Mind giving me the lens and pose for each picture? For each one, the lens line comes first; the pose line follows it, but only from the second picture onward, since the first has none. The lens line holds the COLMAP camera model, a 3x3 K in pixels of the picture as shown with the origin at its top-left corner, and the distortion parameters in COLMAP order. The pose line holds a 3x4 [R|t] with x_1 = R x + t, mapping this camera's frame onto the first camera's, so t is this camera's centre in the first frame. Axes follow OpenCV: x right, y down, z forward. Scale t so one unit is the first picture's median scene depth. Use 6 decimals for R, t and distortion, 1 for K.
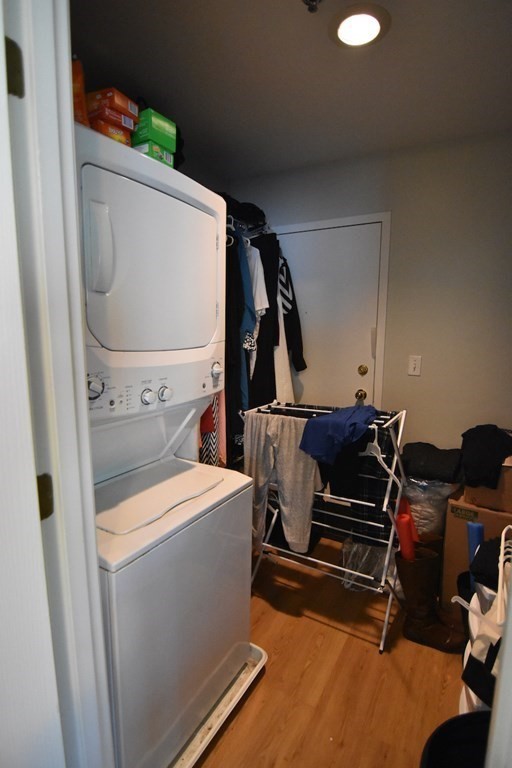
lens RADIAL K [[403.8, 0, 253.0], [0, 403.8, 389.0], [0, 0, 1]] dist [0.003512, 0.000058]
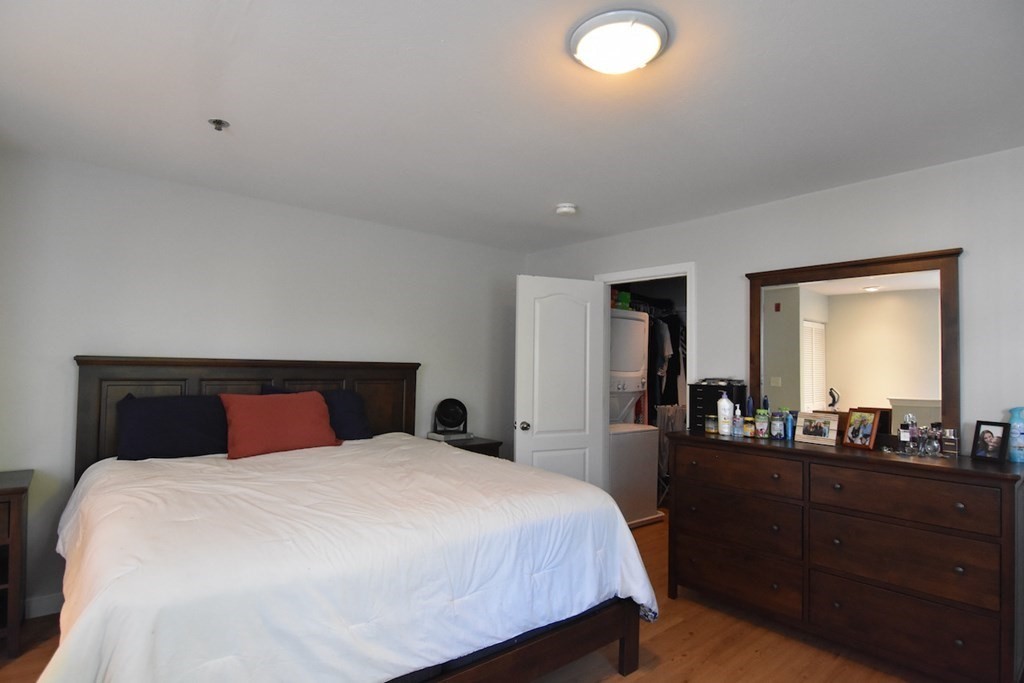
lens RADIAL K [[538.4, 0, 504.7], [0, 538.4, 343.5], [0, 0, 1]] dist [0.003512, 0.000058]
pose [[0.942717, 0.001119, -0.333590, 0.164580], [-0.065478, 0.981163, -0.181748, 0.304805], [0.327103, 0.193179, 0.925033, -1.877996]]
